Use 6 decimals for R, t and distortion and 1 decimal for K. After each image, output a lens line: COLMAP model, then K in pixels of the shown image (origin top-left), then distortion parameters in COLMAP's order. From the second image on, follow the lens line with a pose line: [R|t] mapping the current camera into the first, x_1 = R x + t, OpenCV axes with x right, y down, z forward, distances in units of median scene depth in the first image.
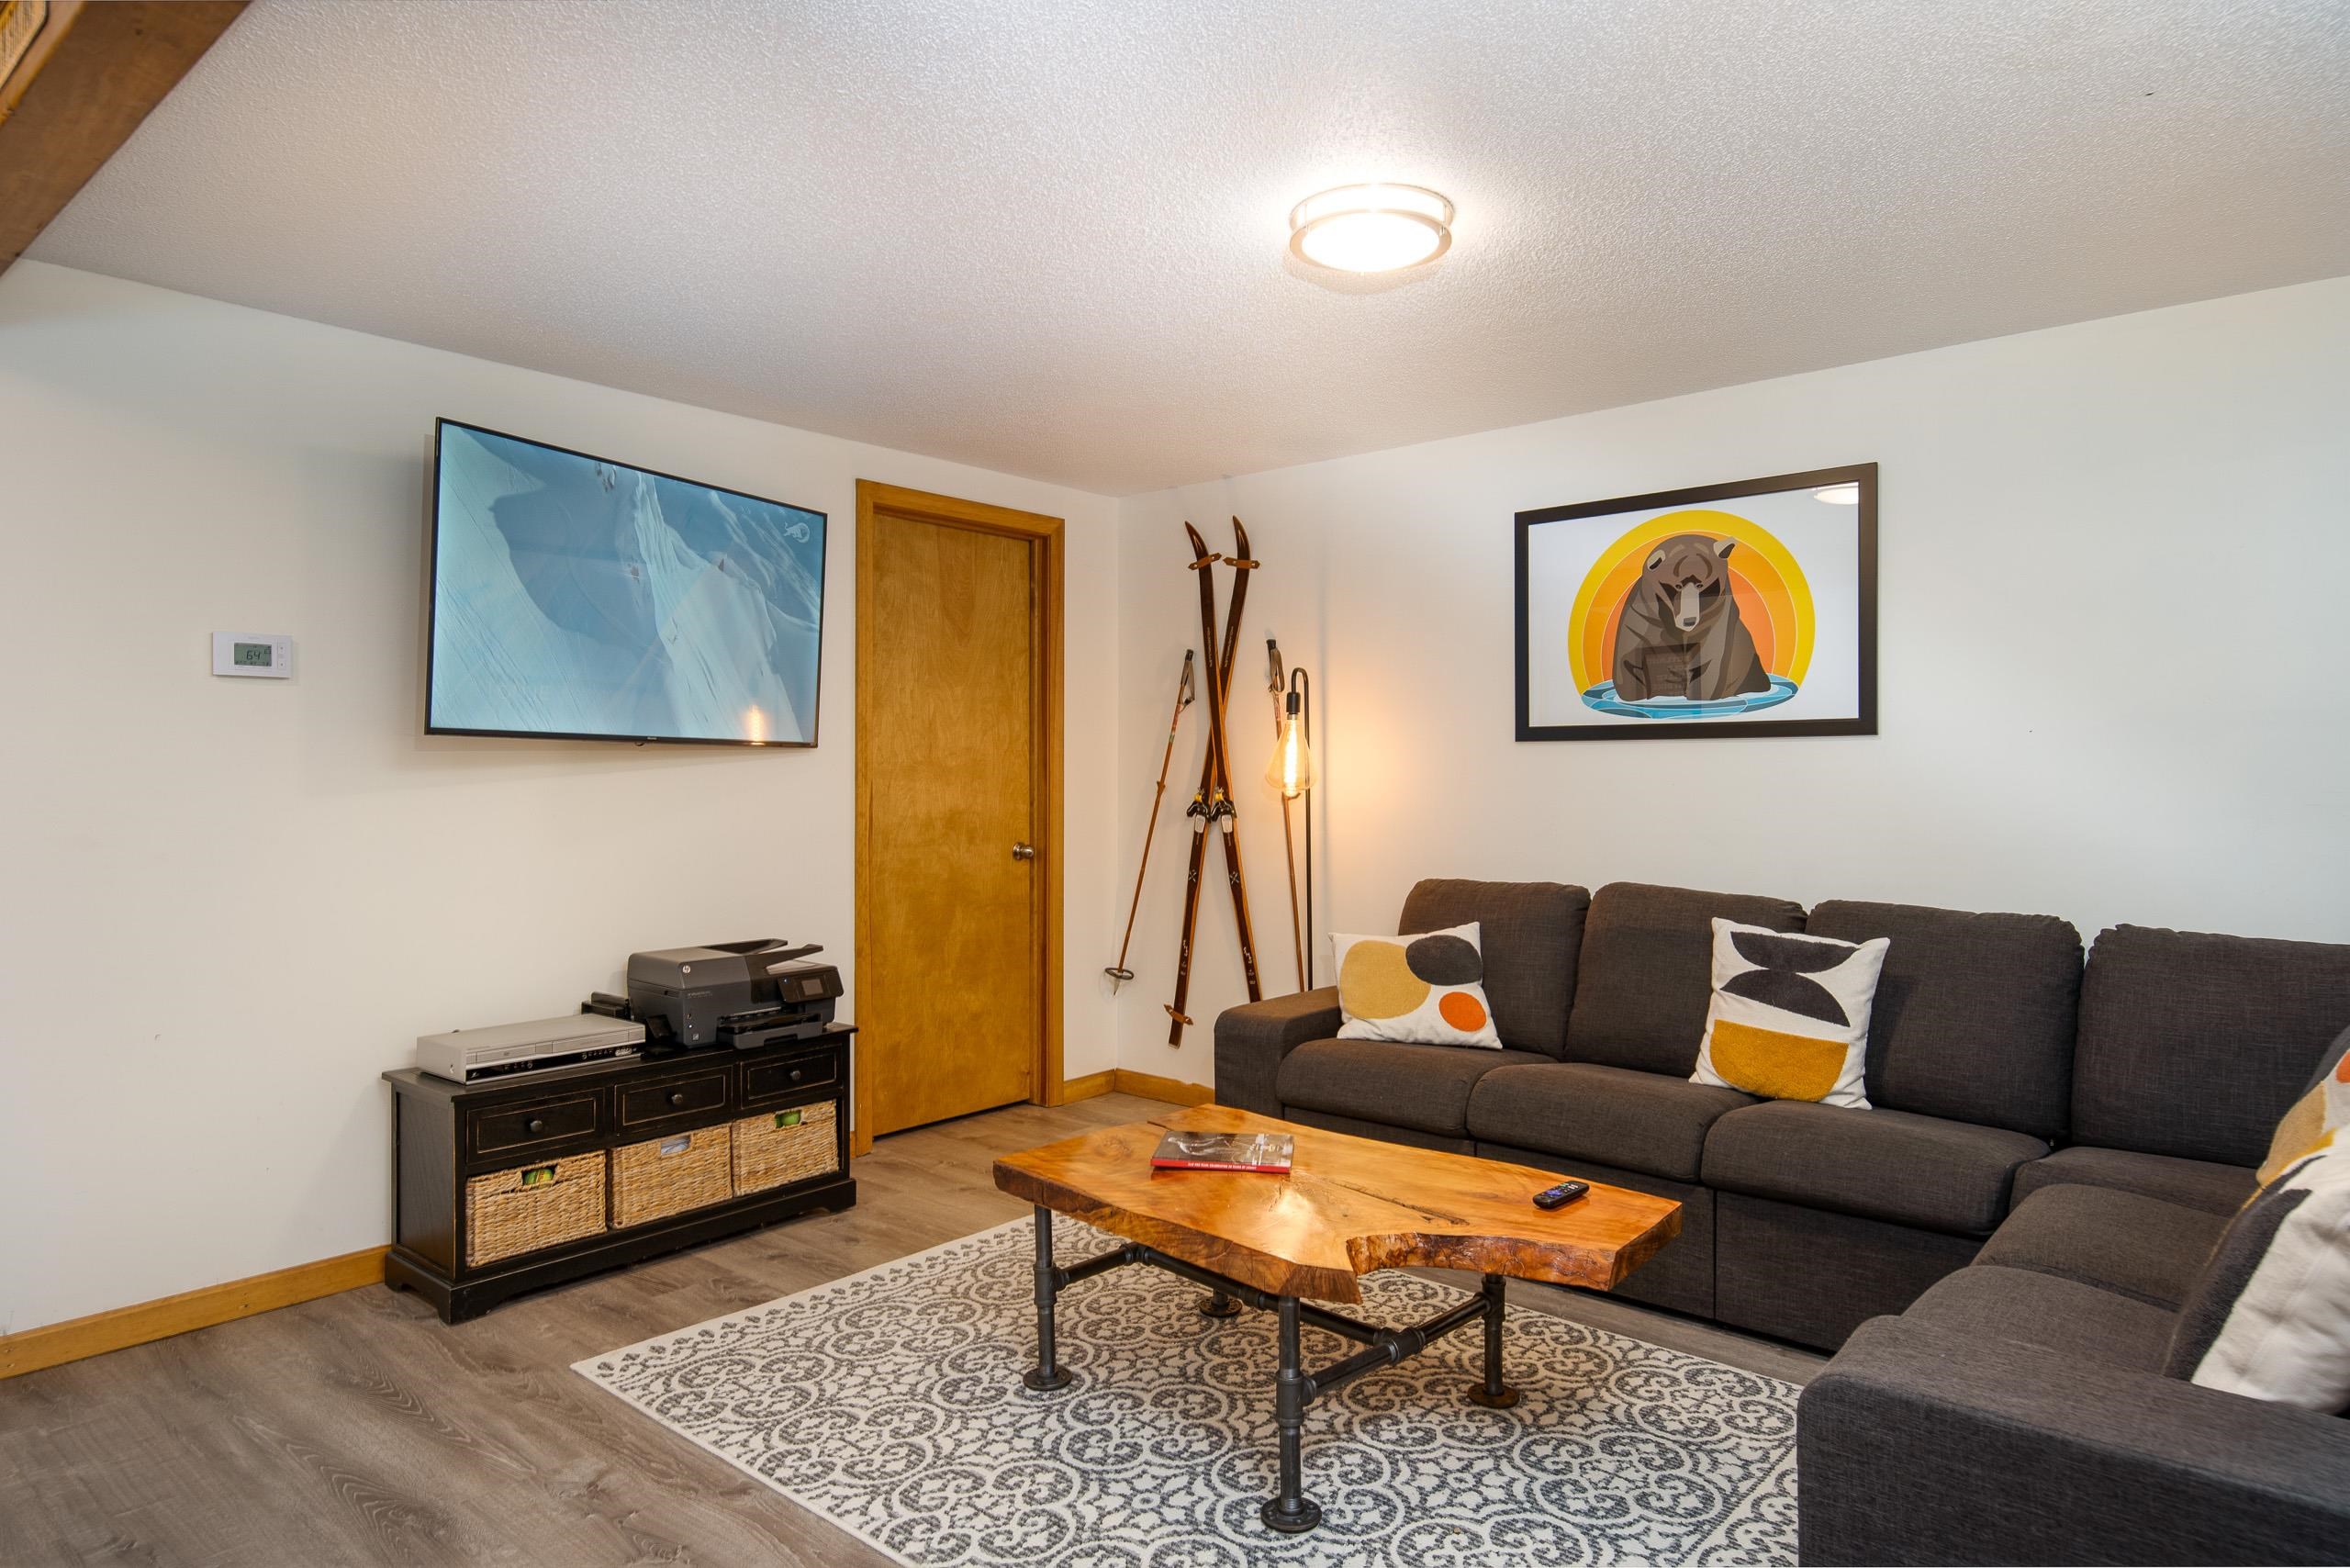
lens RADIAL K [[1397.7, 0, 1165.5], [0, 1397.7, 805.2], [0, 0, 1]] dist [0.015575, 0.002438]
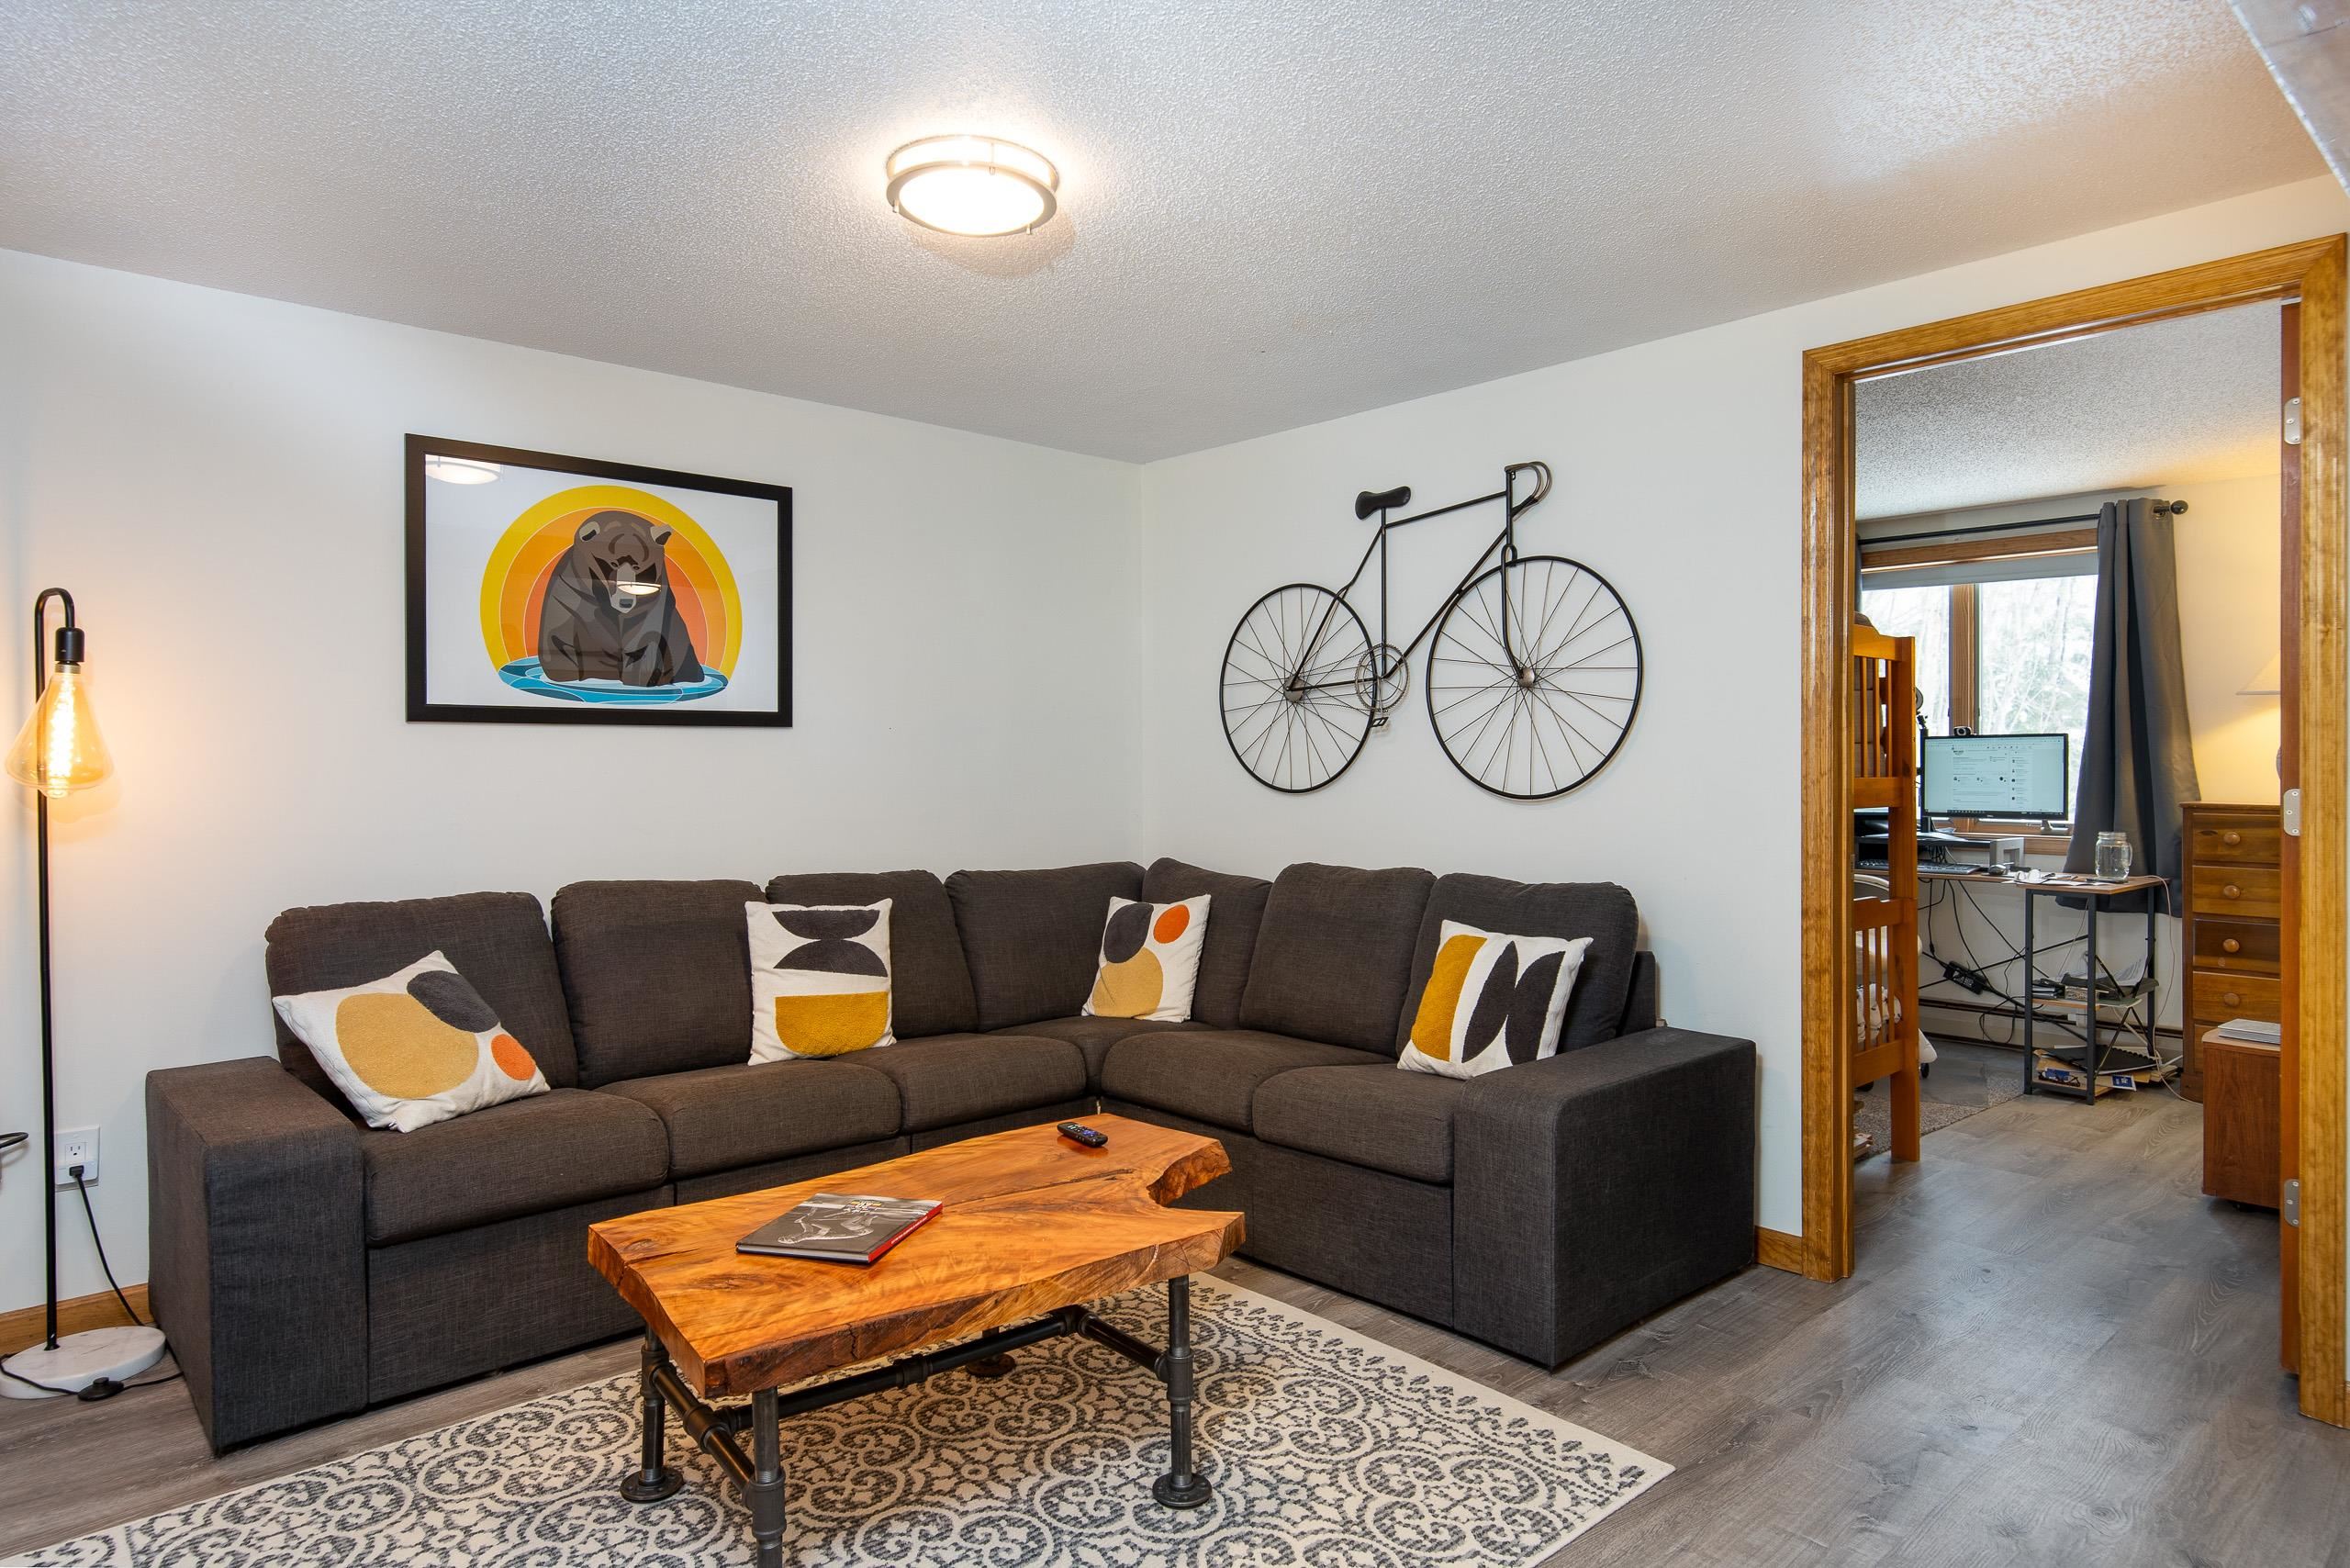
lens RADIAL K [[1397.7, 0, 1219.6], [0, 1397.7, 744.5], [0, 0, 1]] dist [0.015575, 0.002438]
pose [[0.102974, 0.011645, 0.994616, -0.557499], [0.024740, 0.999592, -0.014264, -0.010893], [-0.994376, 0.026075, 0.102644, 0.517210]]
